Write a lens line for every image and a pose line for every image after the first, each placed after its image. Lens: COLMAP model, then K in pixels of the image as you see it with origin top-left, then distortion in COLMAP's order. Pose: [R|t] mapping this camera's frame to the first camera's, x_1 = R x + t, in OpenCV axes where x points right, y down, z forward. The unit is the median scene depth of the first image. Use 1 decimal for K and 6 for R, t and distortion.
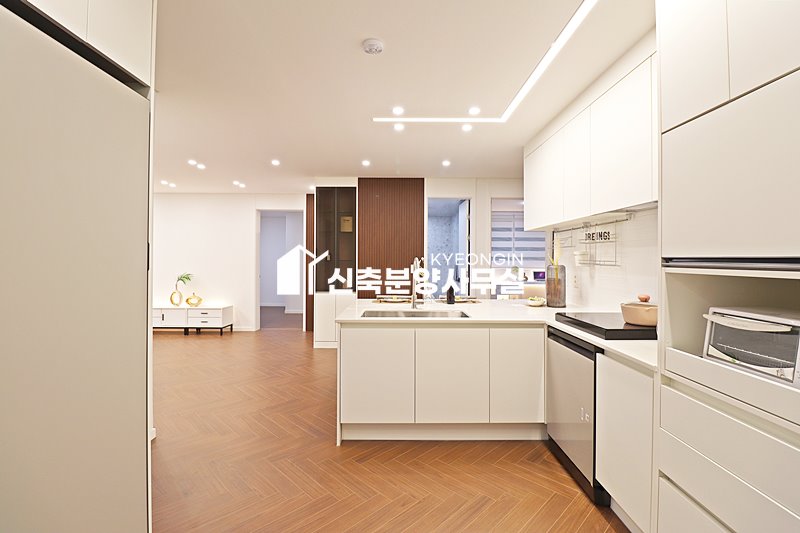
lens RADIAL K [[370.0, 0, 401.6], [0, 370.0, 262.8], [0, 0, 1]] dist [-0.001828, -0.006982]
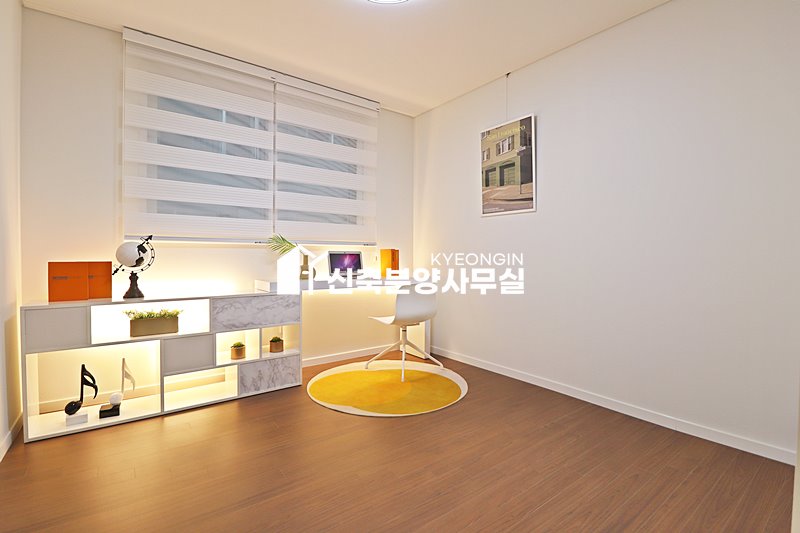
lens RADIAL K [[370.0, 0, 403.0], [0, 370.0, 265.0], [0, 0, 1]] dist [-0.001828, -0.006982]
pose [[0.797710, -0.005515, 0.603016, 0.192167], [0.001522, 0.999973, 0.007132, 0.034625], [-0.603040, -0.004771, 0.797697, 0.658800]]
